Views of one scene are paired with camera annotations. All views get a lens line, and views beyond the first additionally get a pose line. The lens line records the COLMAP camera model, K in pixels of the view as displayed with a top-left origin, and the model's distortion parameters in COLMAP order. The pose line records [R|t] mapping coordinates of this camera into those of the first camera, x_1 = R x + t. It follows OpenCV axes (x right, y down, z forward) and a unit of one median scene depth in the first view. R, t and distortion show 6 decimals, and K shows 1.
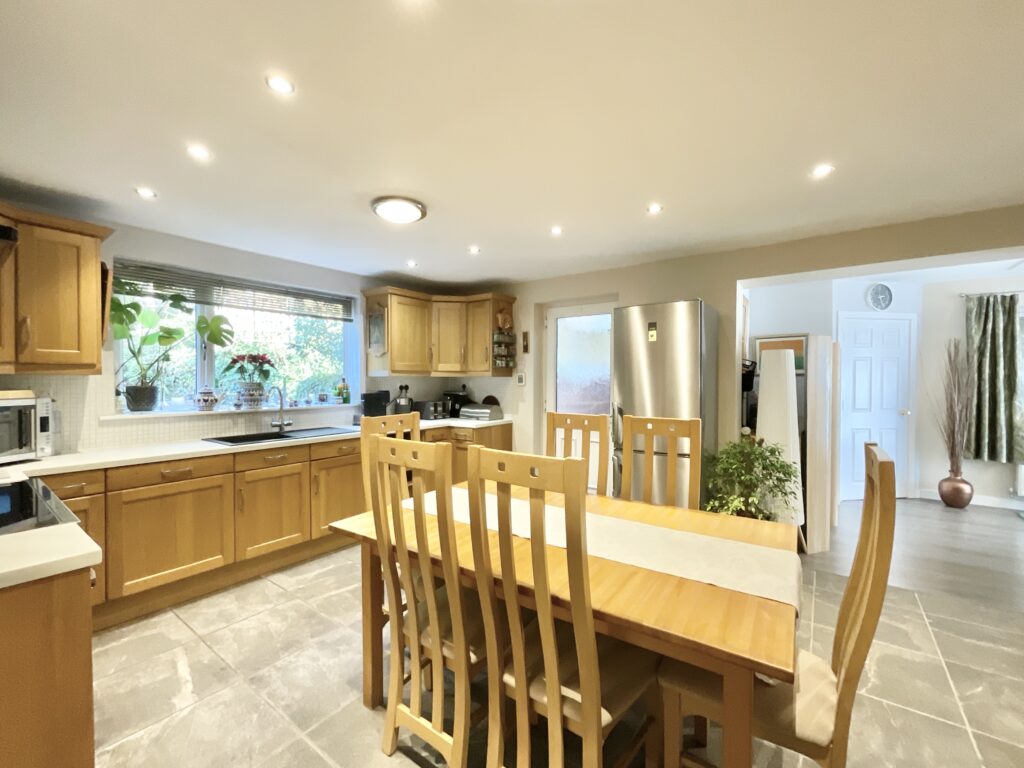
lens RADIAL K [[426.1, 0, 514.4], [0, 426.1, 389.1], [0, 0, 1]] dist [-0.003005, 0.000343]
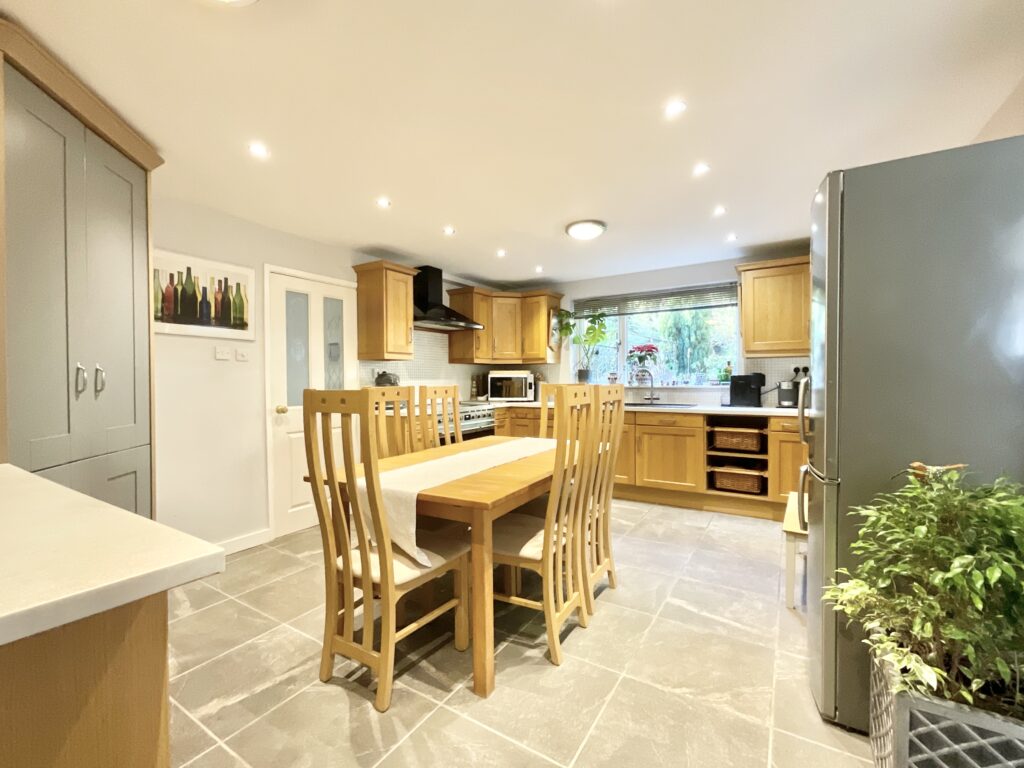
lens RADIAL K [[440.9, 0, 506.3], [0, 440.9, 381.9], [0, 0, 1]] dist [-0.001167, -0.000016]
pose [[0.057186, 0.006637, -0.998341, 0.830393], [-0.015498, 0.999863, 0.005759, 0.034633], [0.998243, 0.015143, 0.057281, 0.510620]]
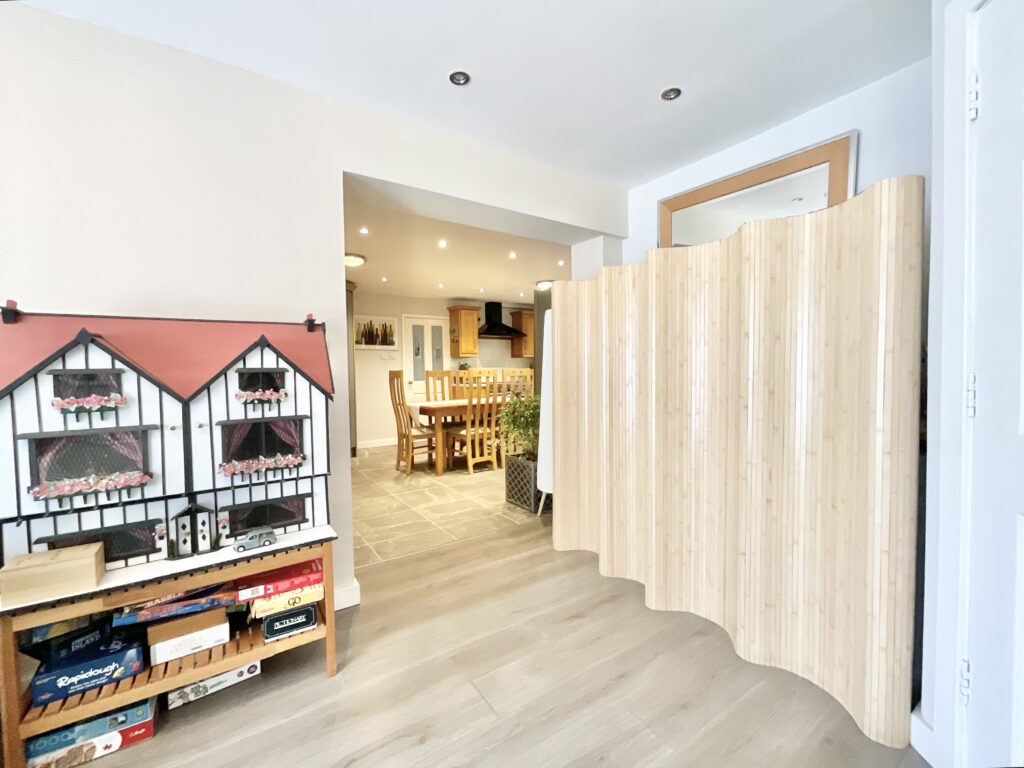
lens RADIAL K [[426.1, 0, 508.3], [0, 426.1, 383.4], [0, 0, 1]] dist [-0.003005, 0.000343]
pose [[-0.353384, 0.035636, -0.934799, 1.576616], [-0.007097, 0.999143, 0.040772, 0.029846], [0.935451, 0.021042, -0.352829, 1.251313]]
